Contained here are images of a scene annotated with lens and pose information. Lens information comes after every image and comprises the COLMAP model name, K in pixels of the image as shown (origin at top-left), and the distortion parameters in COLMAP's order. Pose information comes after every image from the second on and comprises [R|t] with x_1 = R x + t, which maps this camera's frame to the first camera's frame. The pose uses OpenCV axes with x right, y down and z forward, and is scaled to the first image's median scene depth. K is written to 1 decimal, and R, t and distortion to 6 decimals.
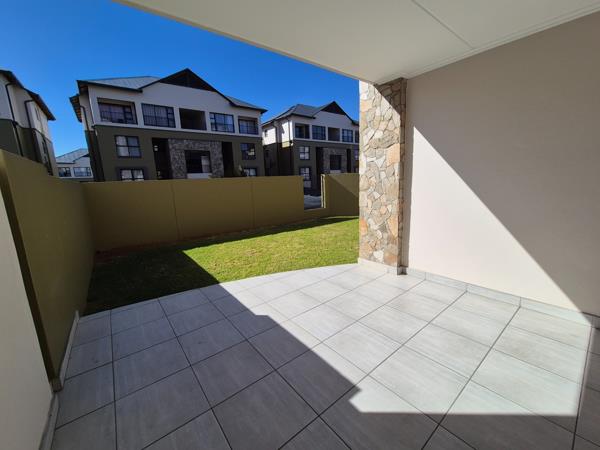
lens RADIAL K [[246.2, 0, 300.0], [0, 246.2, 225.0], [0, 0, 1]] dist [0.000411, 0.000298]
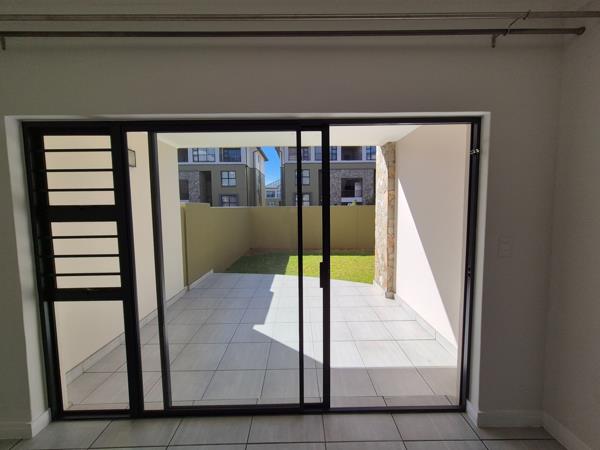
lens RADIAL K [[246.2, 0, 300.0], [0, 246.2, 225.0], [0, 0, 1]] dist [0.000411, 0.000298]
pose [[0.791161, 0.084477, -0.605745, 0.109025], [-0.136447, 0.989833, -0.040172, -0.005975], [0.596193, 0.114435, 0.794644, -0.033836]]
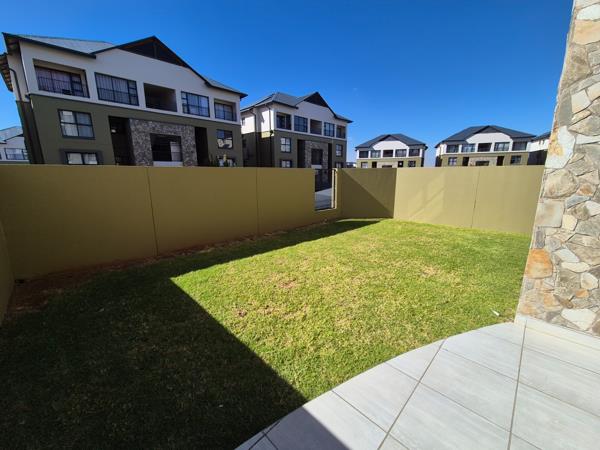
lens RADIAL K [[246.2, 0, 300.0], [0, 246.2, 225.0], [0, 0, 1]] dist [0.000411, 0.000298]
pose [[0.992060, 0.012919, 0.125100, -0.056407], [-0.015623, 0.999665, 0.020656, -0.012871], [-0.124791, -0.022447, 0.991929, 0.082591]]
